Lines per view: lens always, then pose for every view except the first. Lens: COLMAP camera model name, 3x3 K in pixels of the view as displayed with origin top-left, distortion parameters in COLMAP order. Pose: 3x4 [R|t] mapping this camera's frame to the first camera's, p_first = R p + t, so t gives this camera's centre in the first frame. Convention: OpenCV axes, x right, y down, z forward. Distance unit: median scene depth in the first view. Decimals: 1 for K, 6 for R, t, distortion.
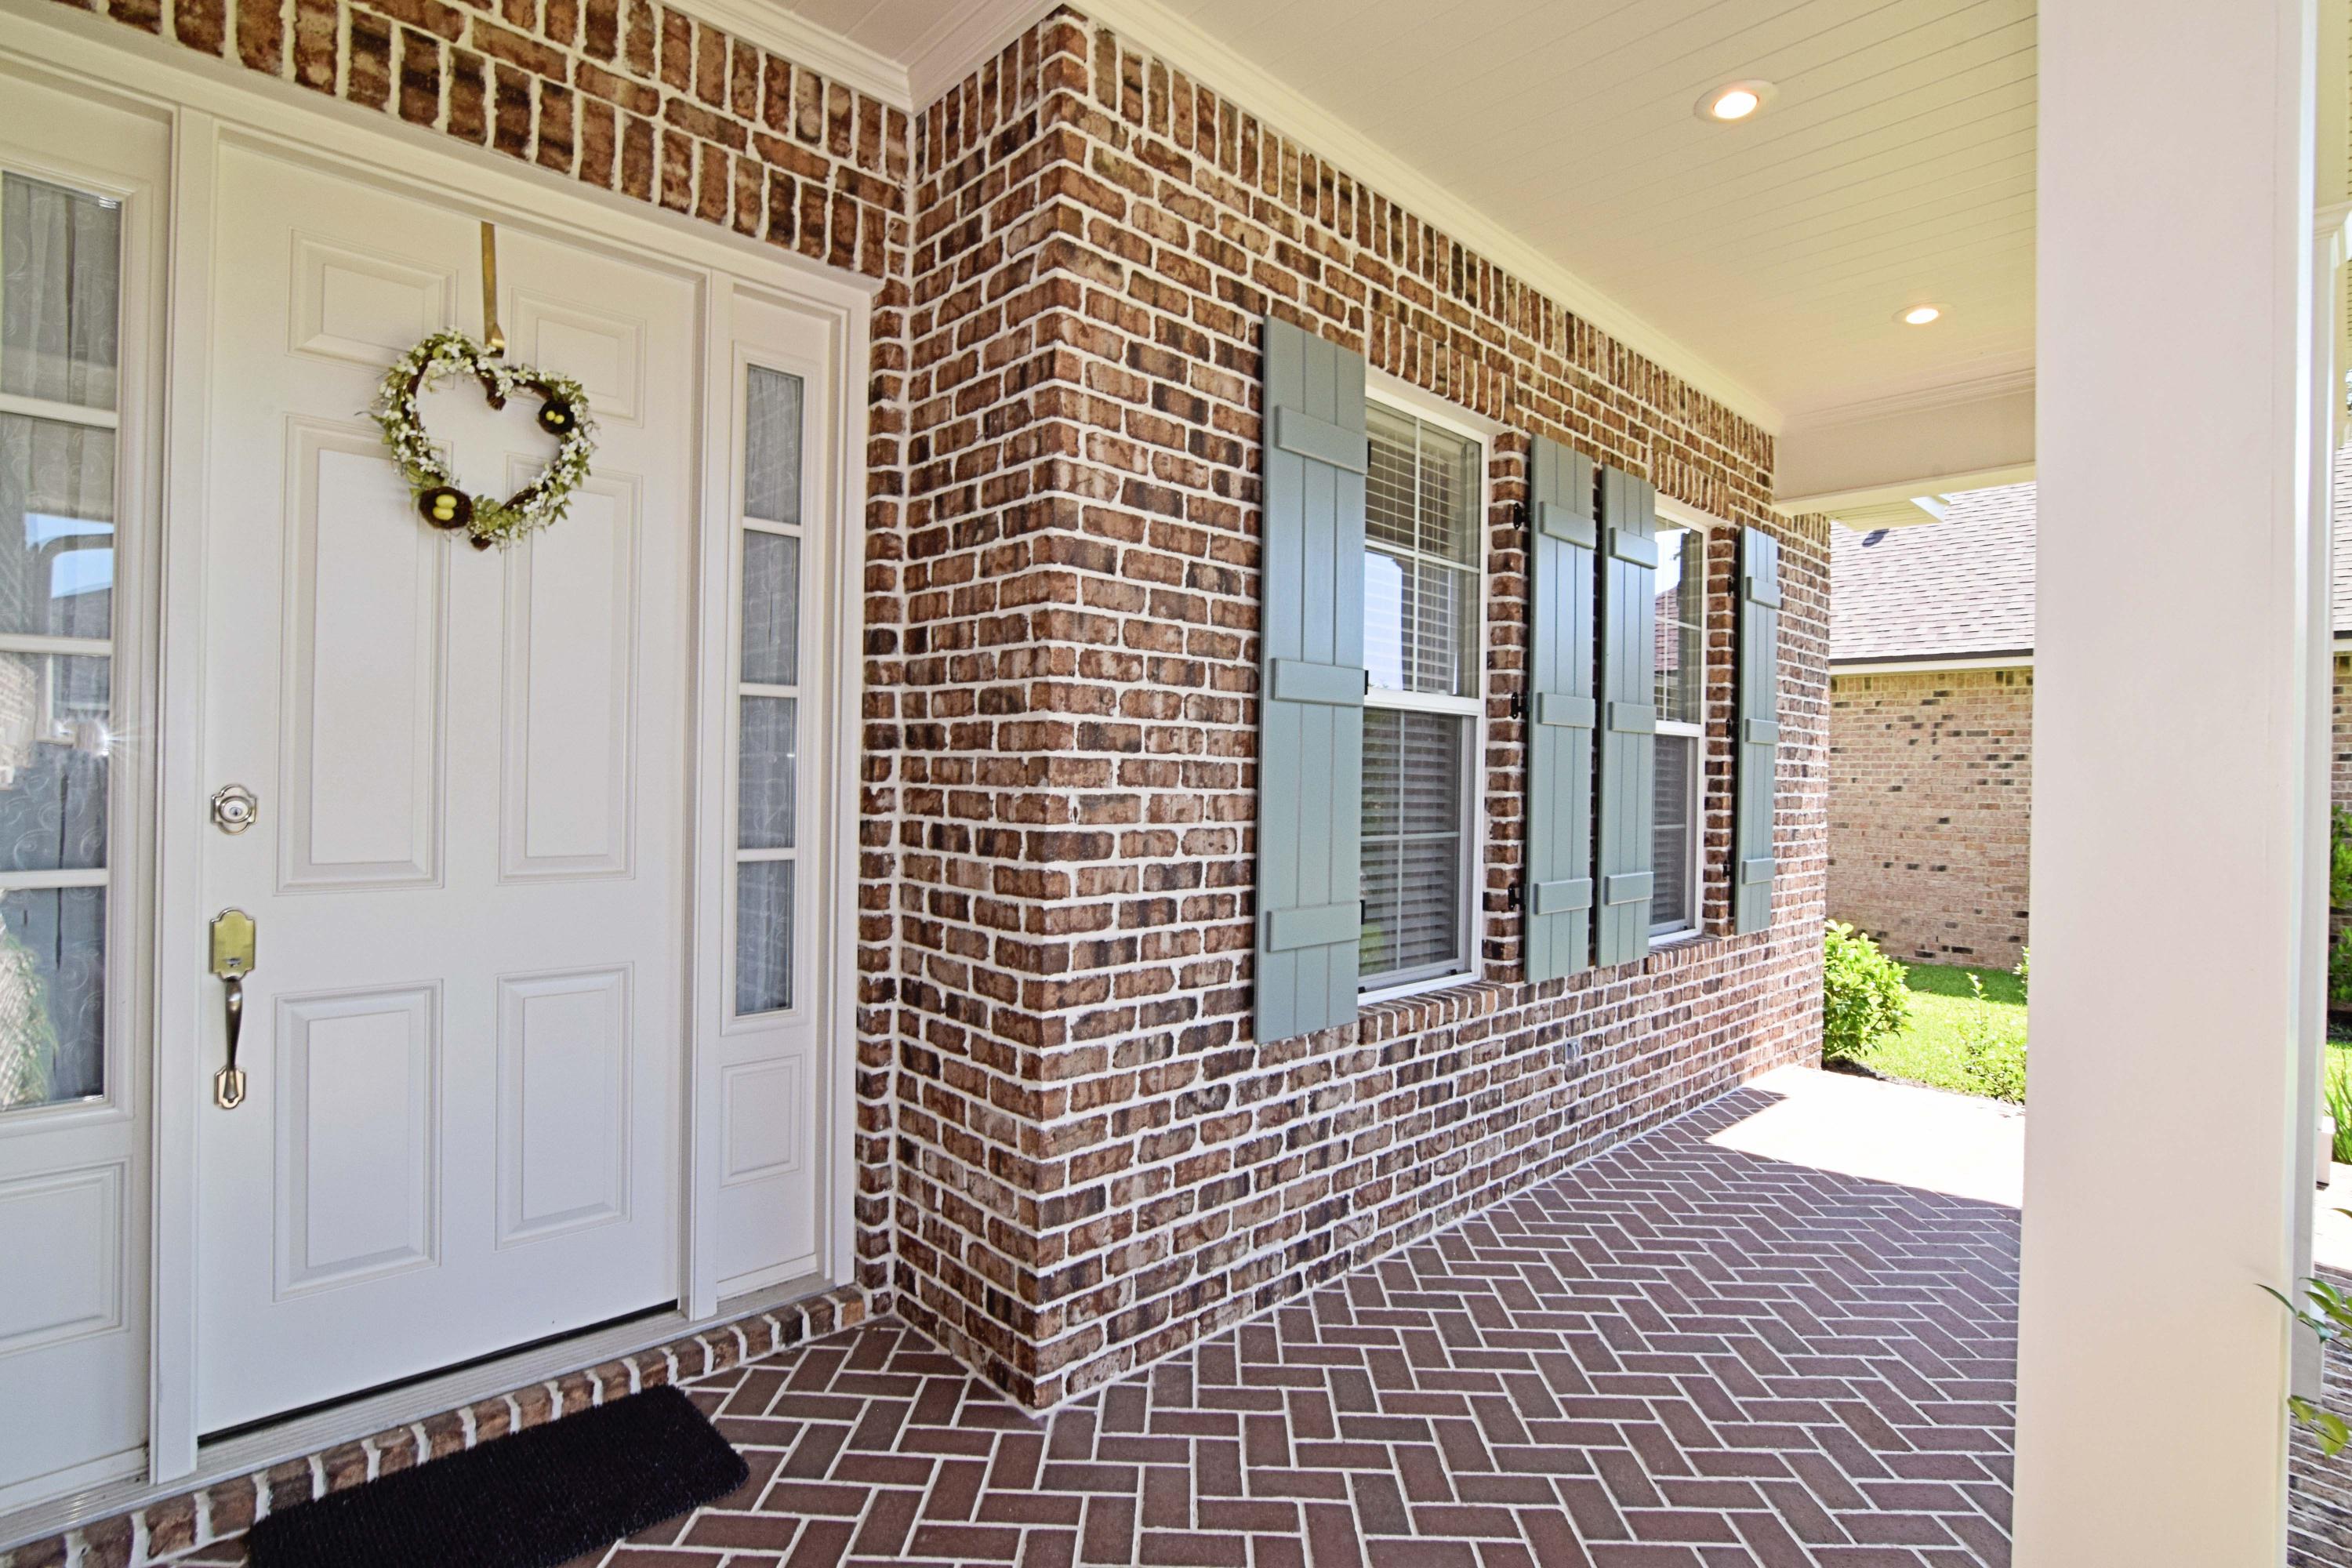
lens RADIAL K [[1152.2, 0, 1178.2], [0, 1152.2, 775.9], [0, 0, 1]] dist [-0.031519, 0.010772]
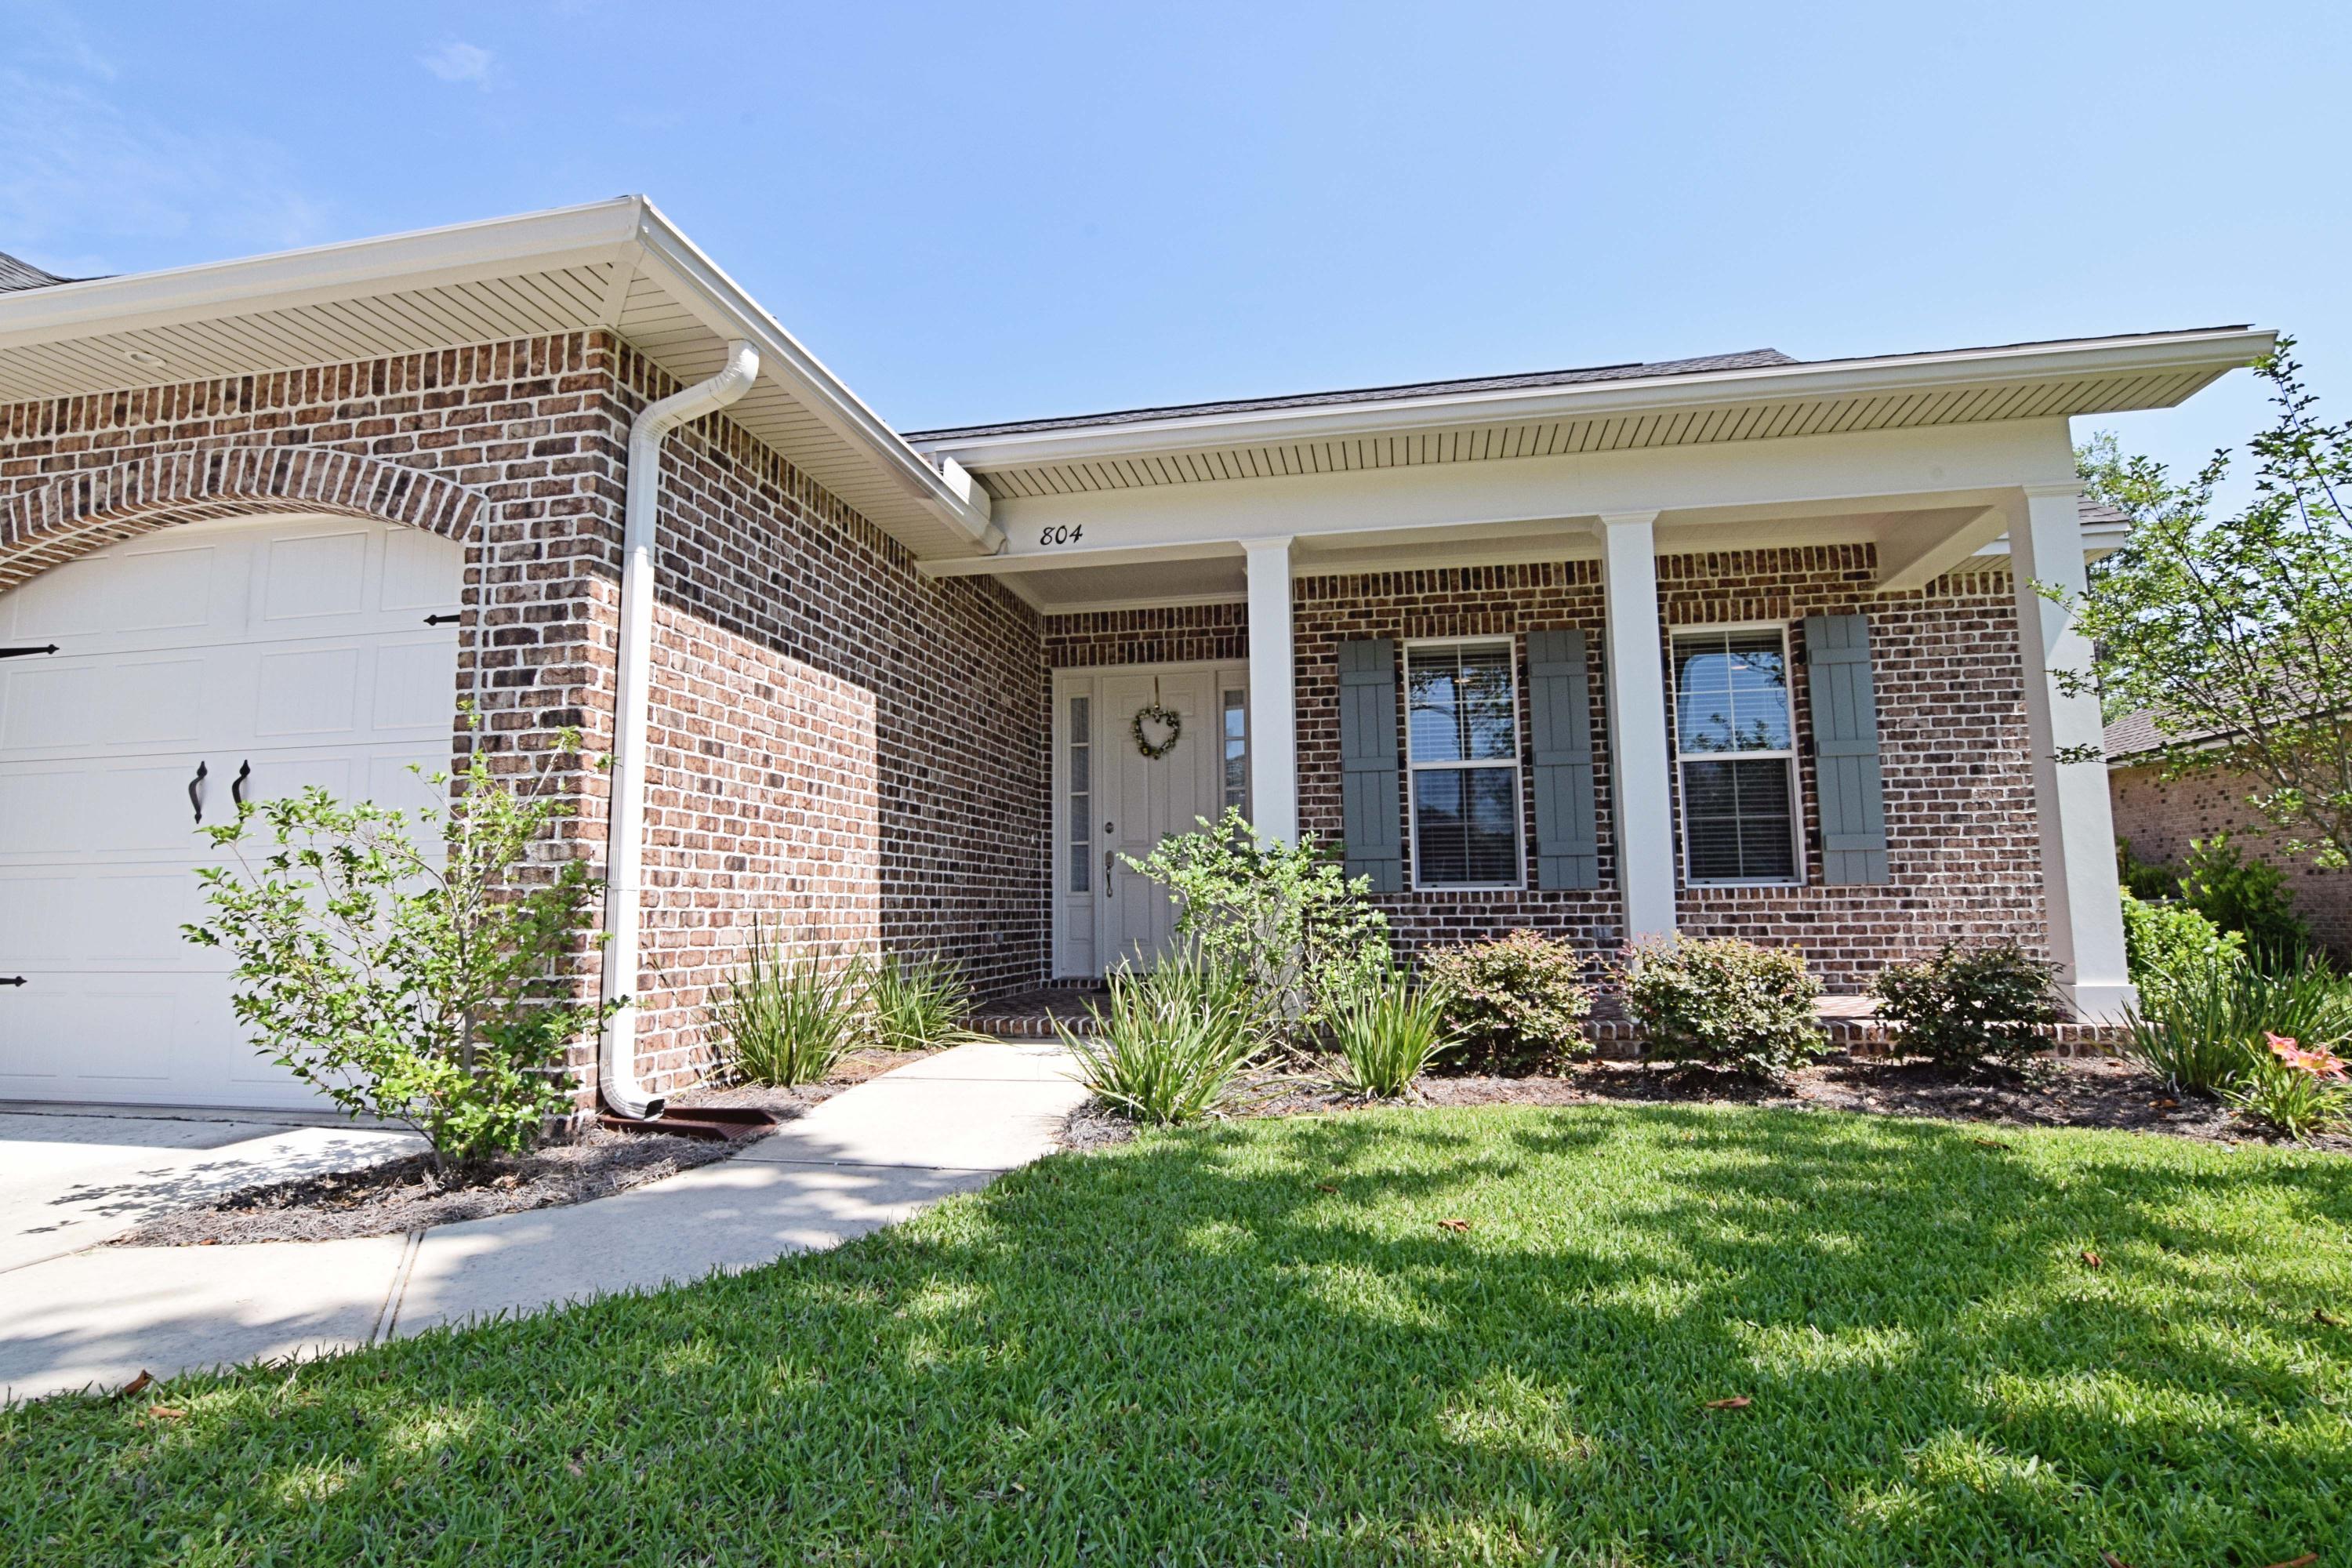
lens RADIAL K [[1190.8, 0, 1145.3], [0, 1190.8, 774.7], [0, 0, 1]] dist [-0.031267, 0.016683]
pose [[0.558900, -0.121395, -0.820301, 2.105477], [0.019028, 0.990843, -0.133669, 0.307399], [0.829017, 0.059099, 0.556092, -1.002329]]
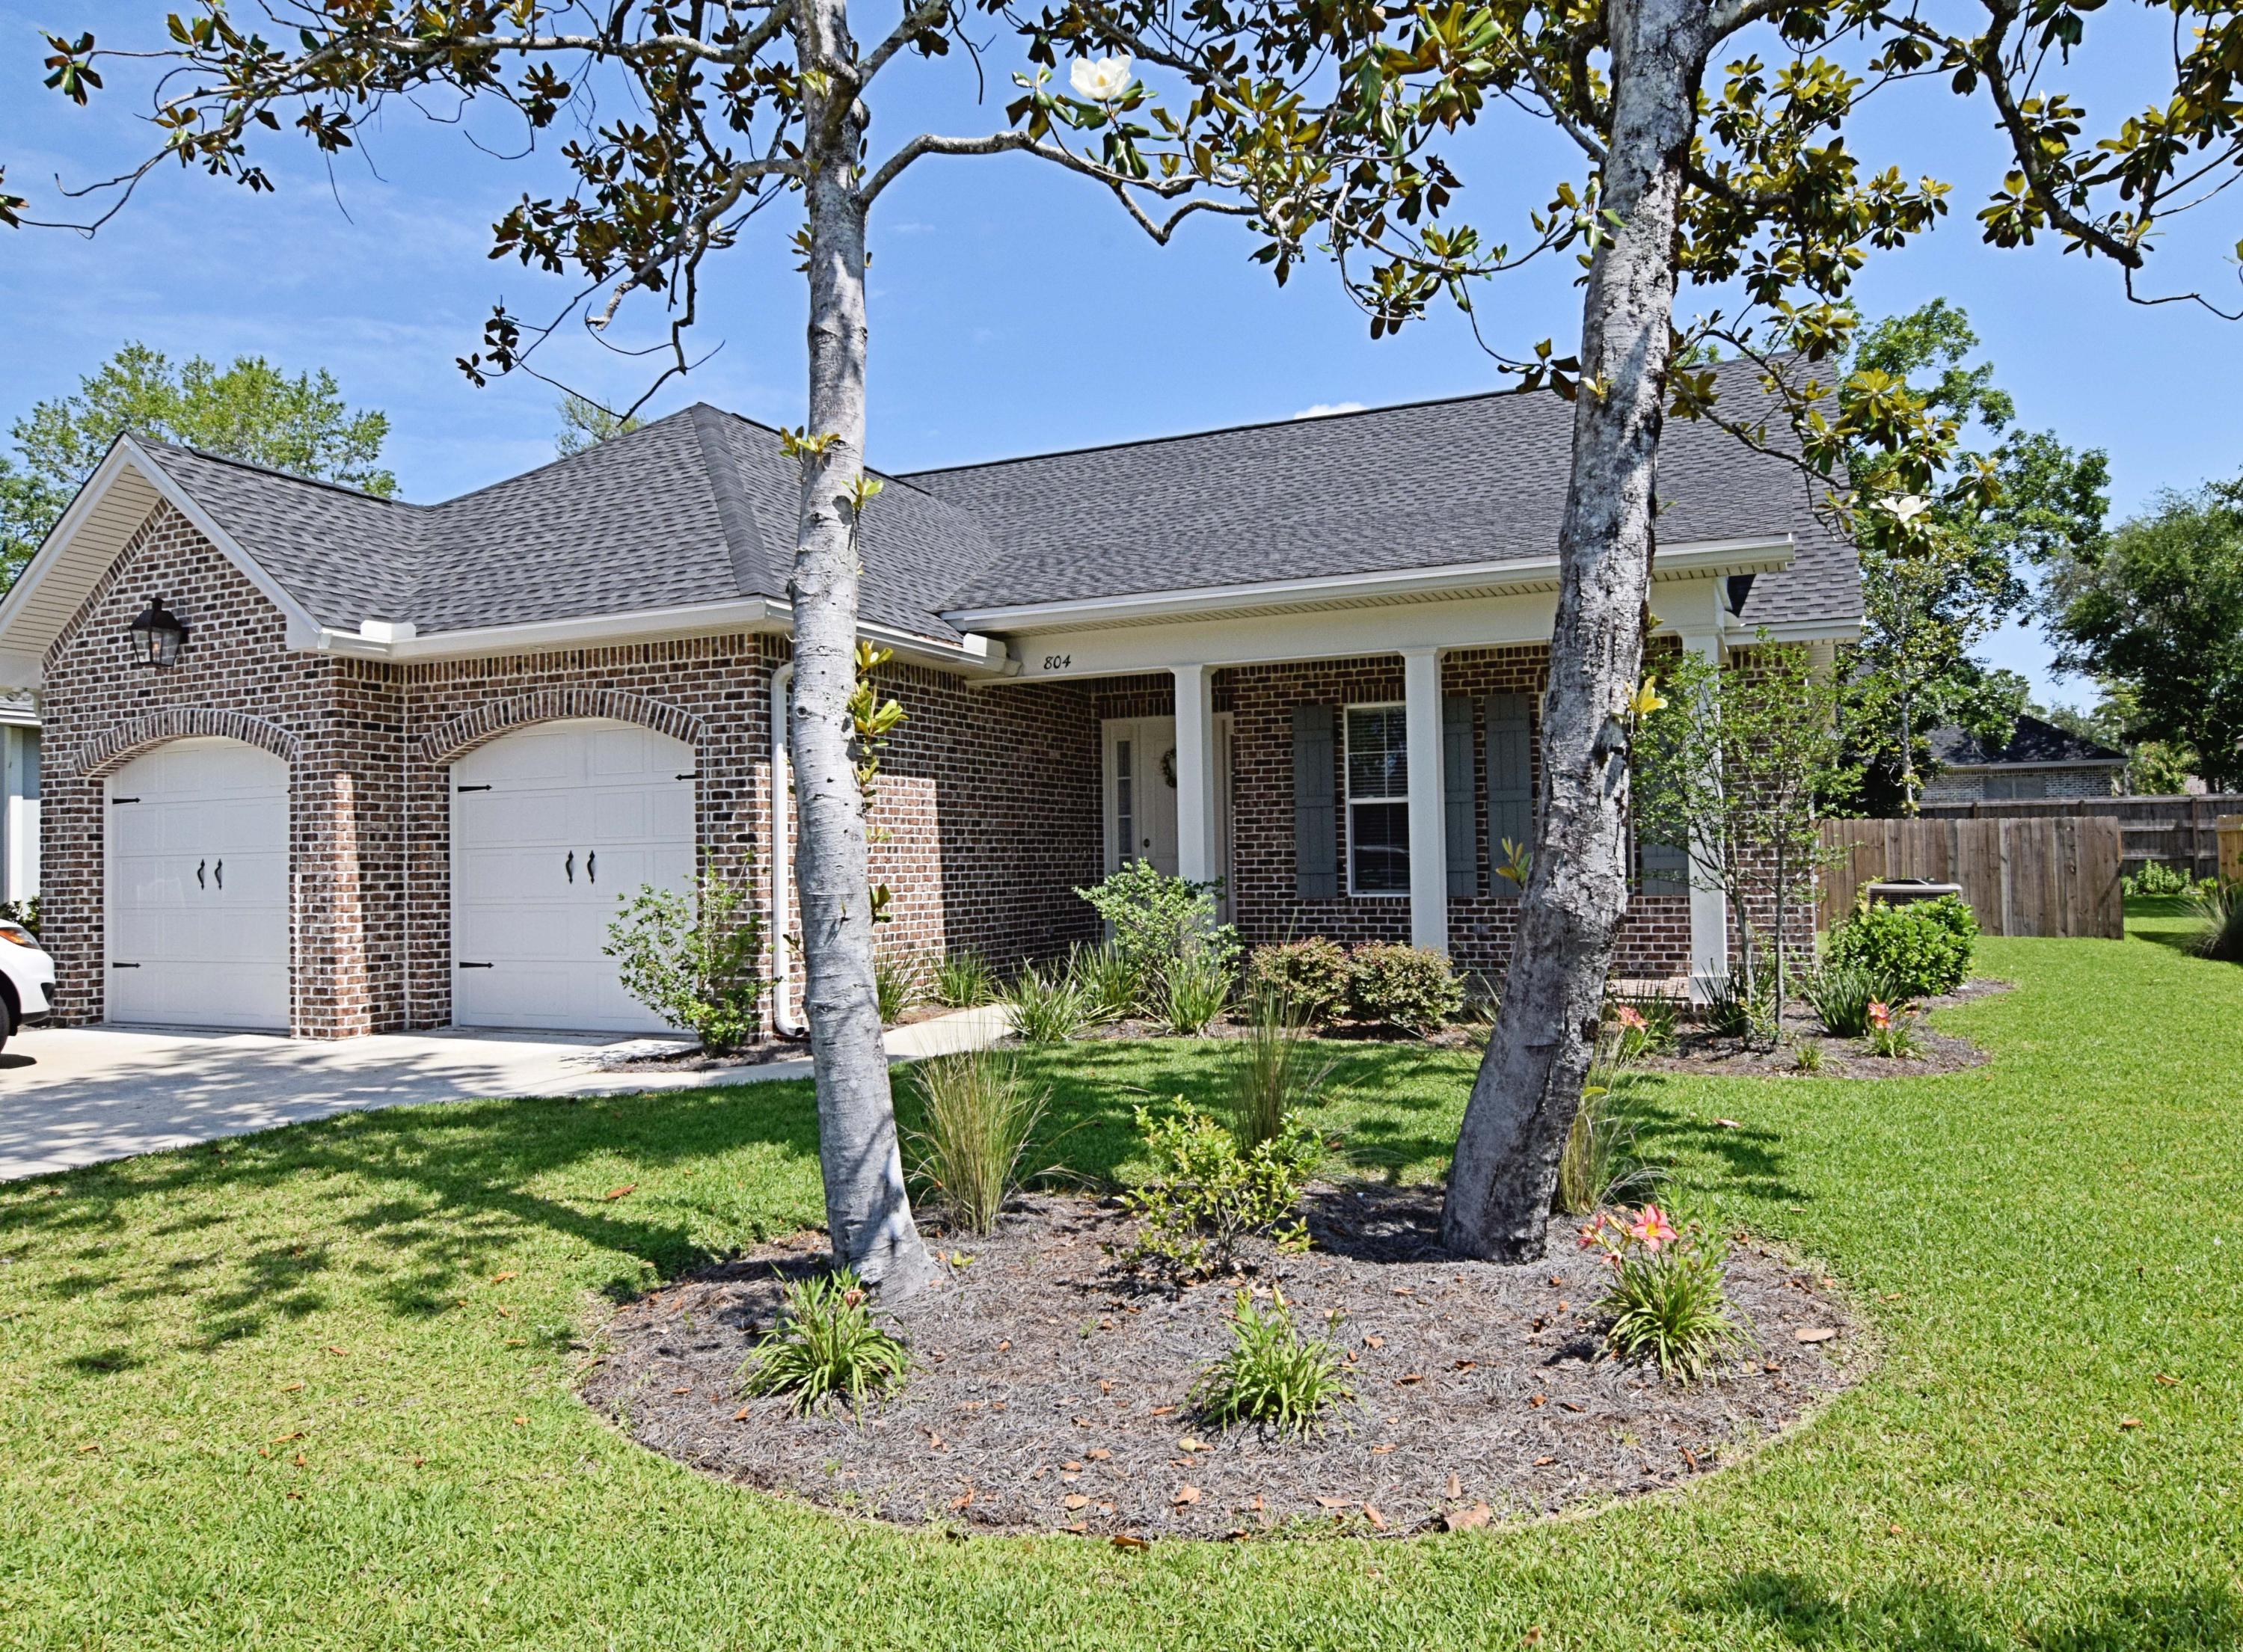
lens RADIAL K [[1497.6, 0, 1121.5], [0, 1497.6, 826.0], [0, 0, 1]] dist [-0.002391, -0.000259]
pose [[0.361962, -0.049639, -0.930870, 4.215420], [0.023425, 0.998750, -0.044150, 0.187680], [0.931898, -0.005825, 0.362673, -1.259466]]
